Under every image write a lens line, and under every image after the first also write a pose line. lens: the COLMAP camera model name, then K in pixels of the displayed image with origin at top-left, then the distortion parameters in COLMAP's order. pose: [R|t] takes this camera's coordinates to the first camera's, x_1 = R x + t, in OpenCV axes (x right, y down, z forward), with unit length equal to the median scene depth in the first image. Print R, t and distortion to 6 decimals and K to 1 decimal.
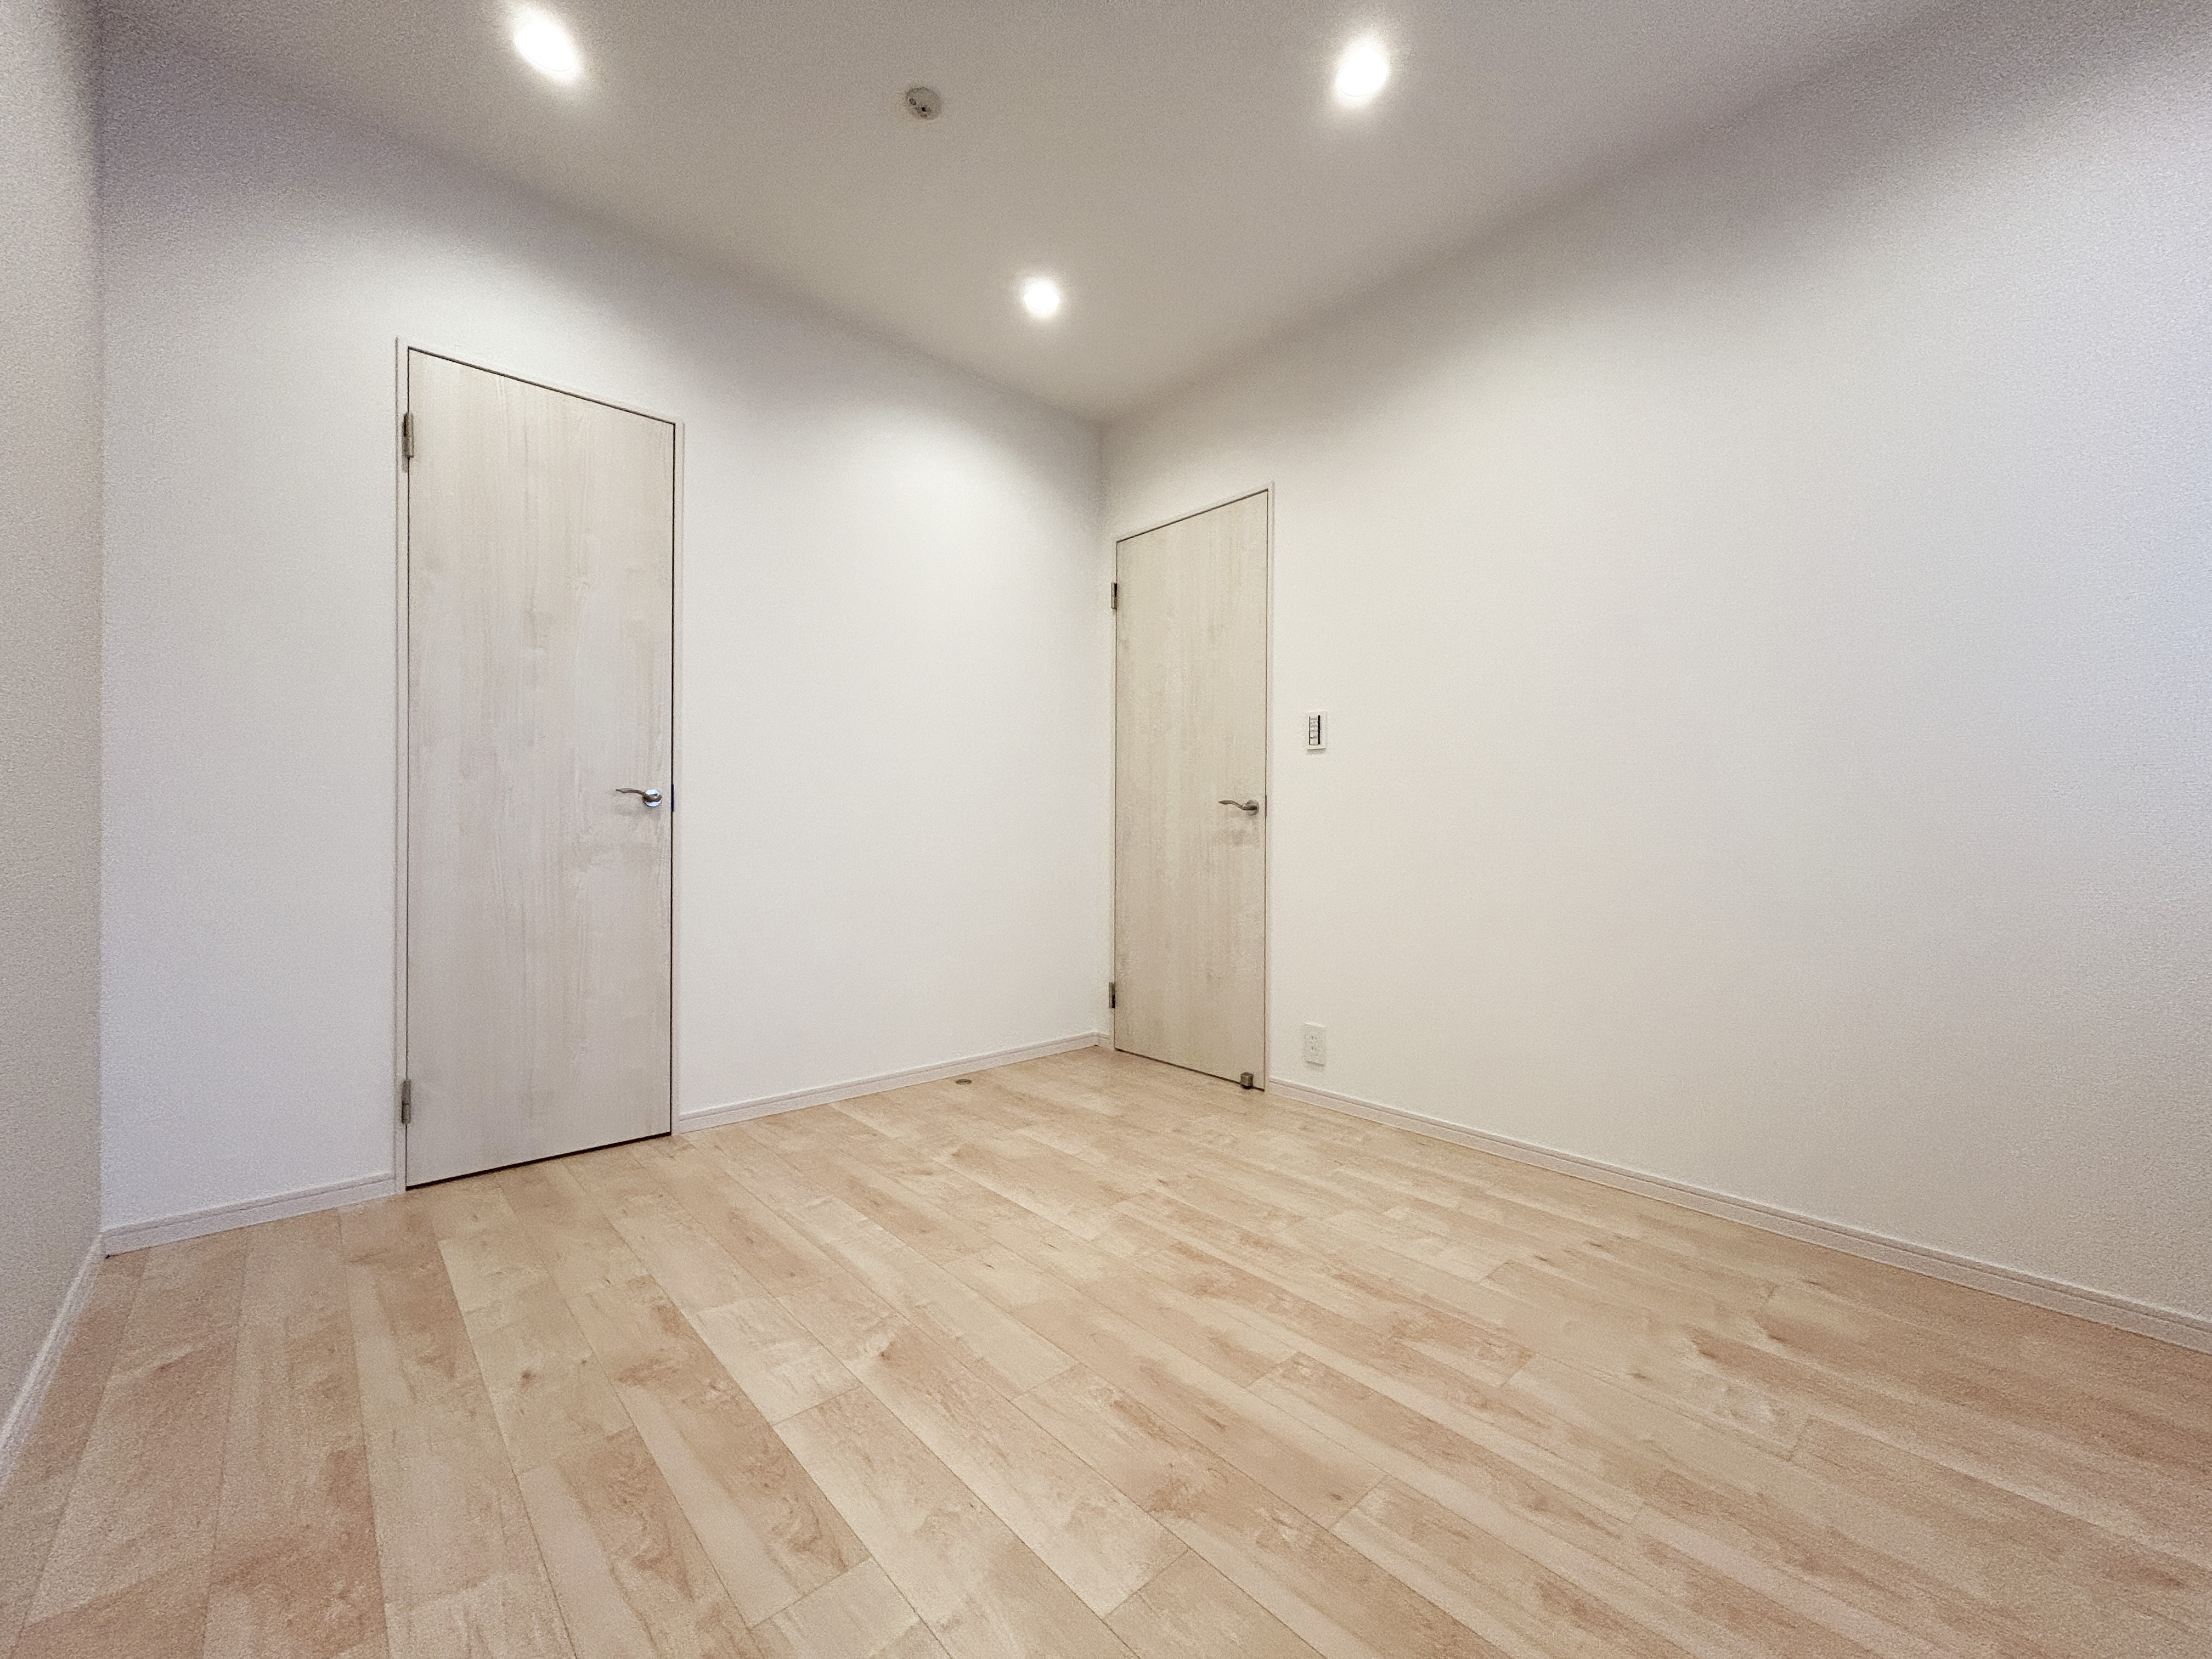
lens RADIAL K [[883.5, 0, 1101.7], [0, 883.5, 827.2], [0, 0, 1]] dist [-0.000104, 0.000558]
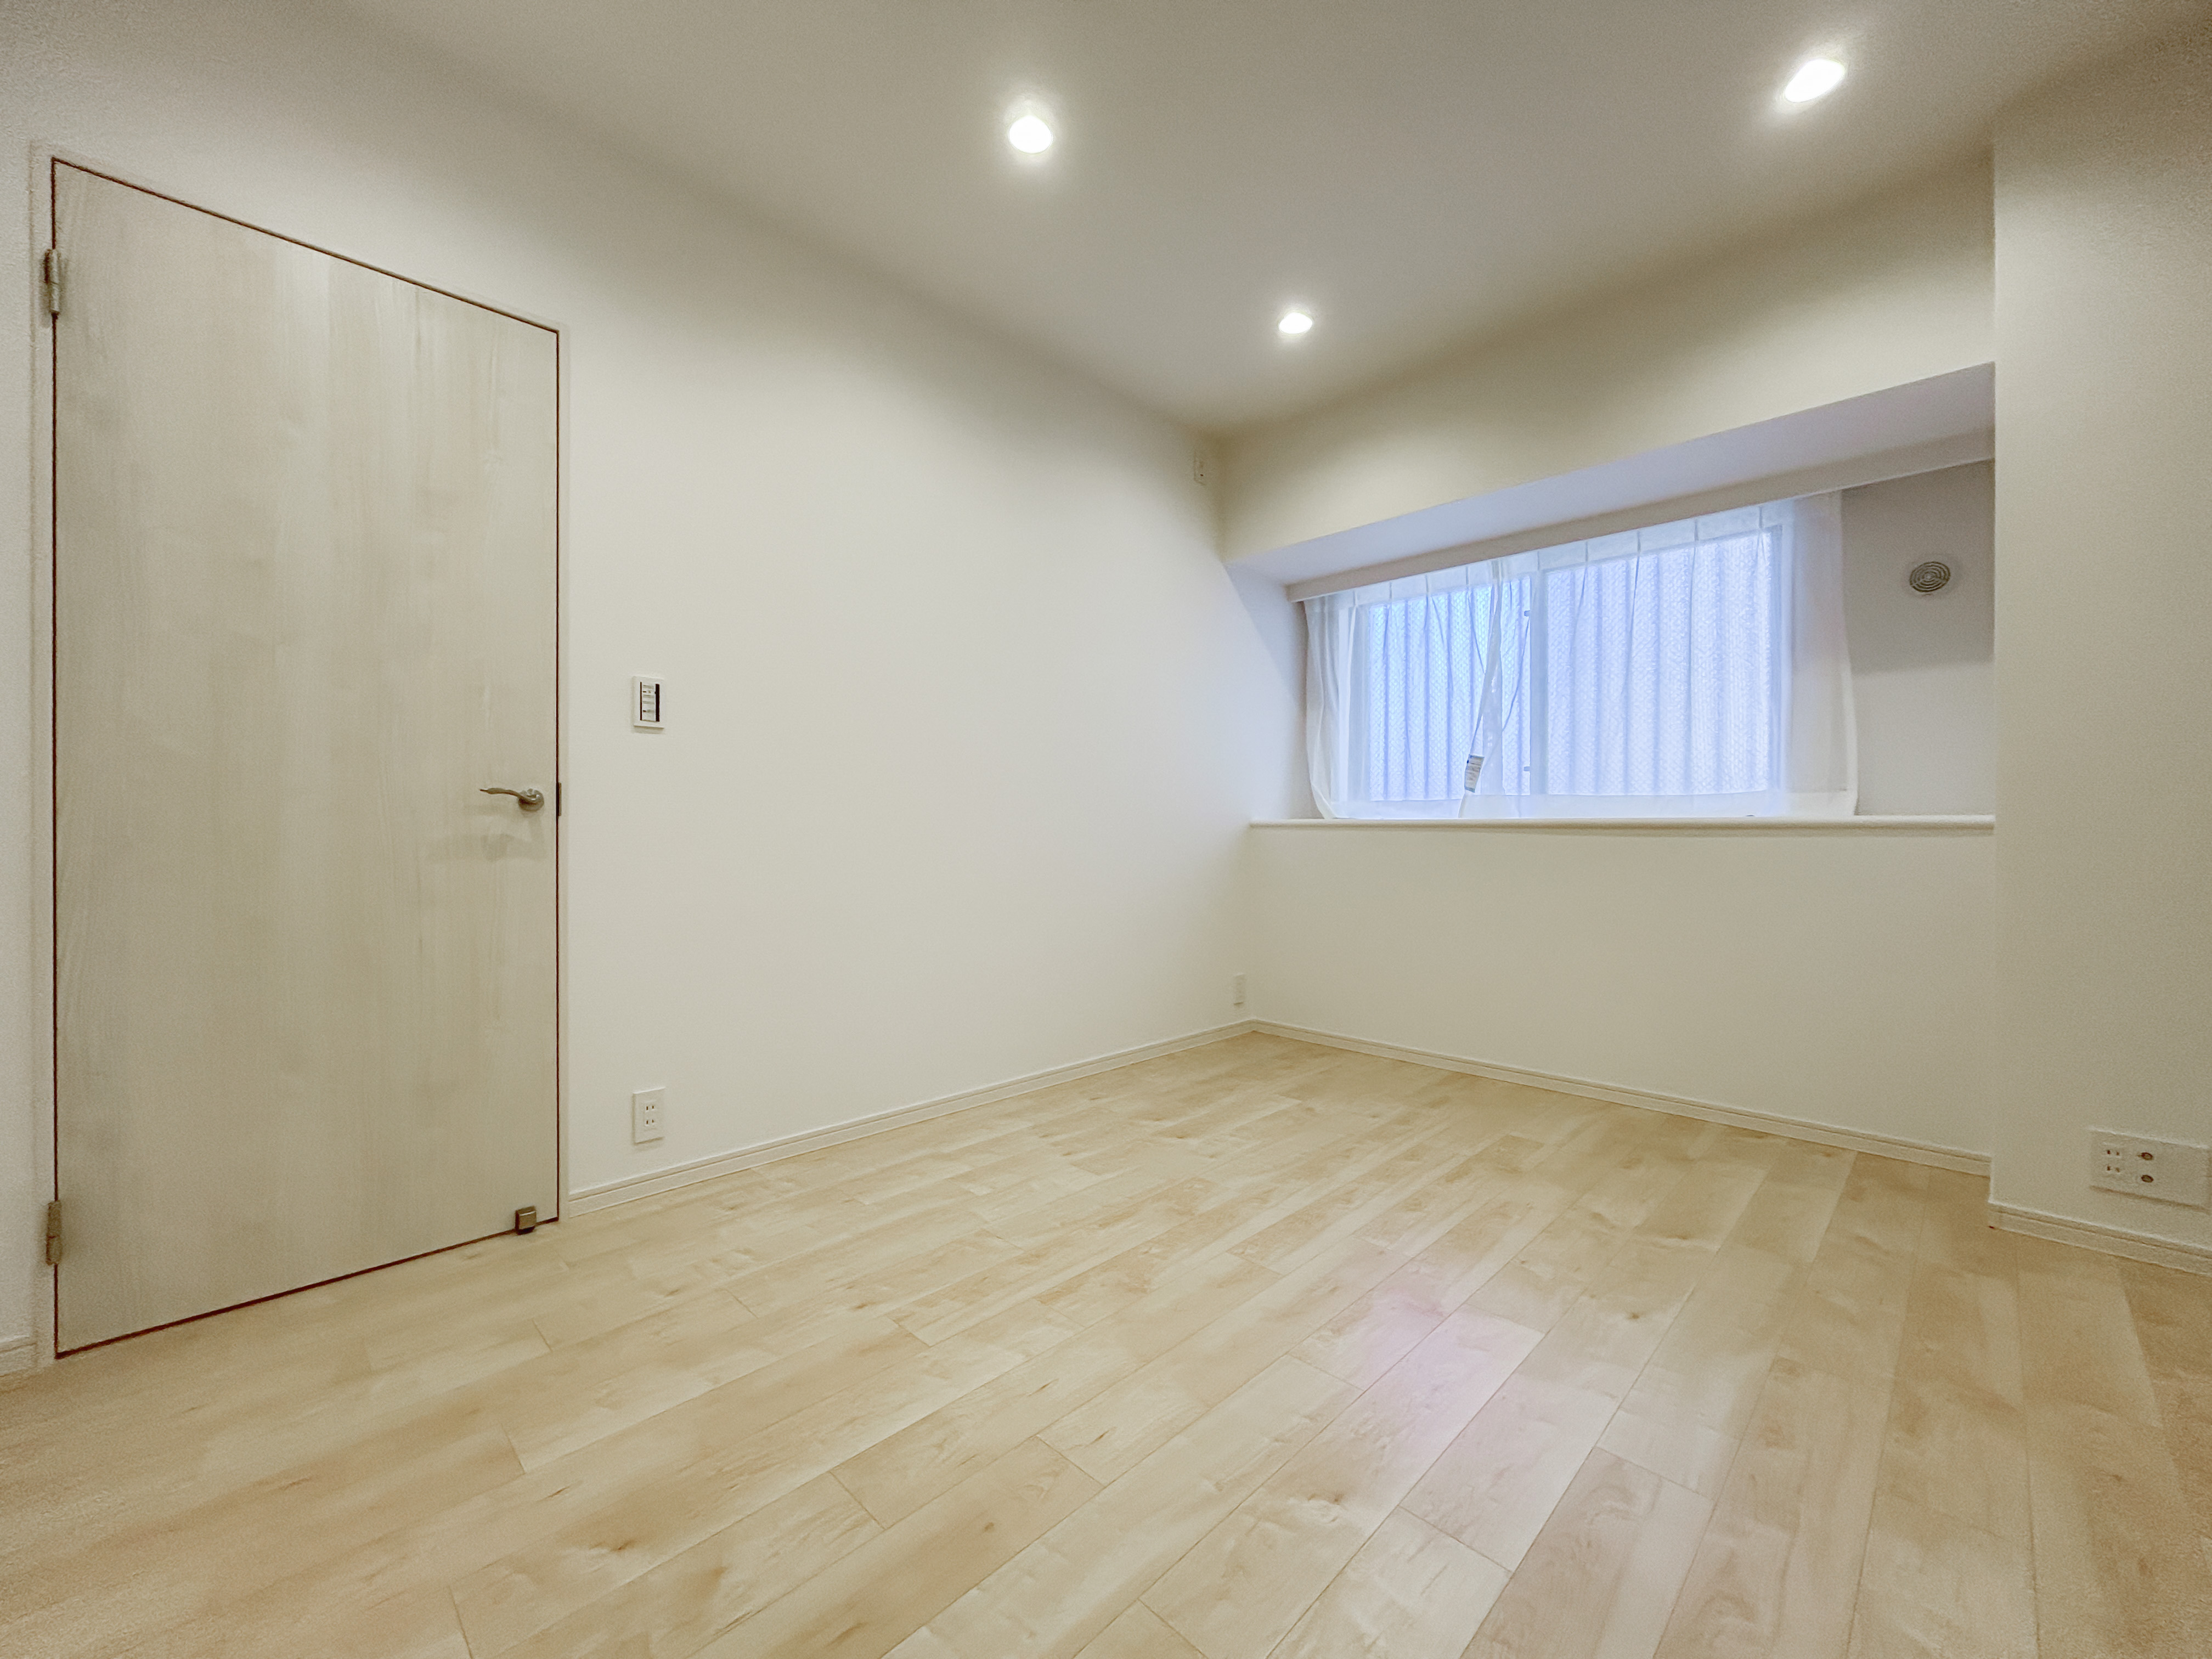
lens RADIAL K [[883.5, 0, 1101.9], [0, 883.5, 828.0], [0, 0, 1]] dist [-0.000104, 0.000558]
pose [[-0.041540, -0.007013, 0.999112, -0.765910], [-0.001808, 0.999974, 0.006944, -0.011174], [-0.999135, -0.001518, -0.041551, 0.924996]]
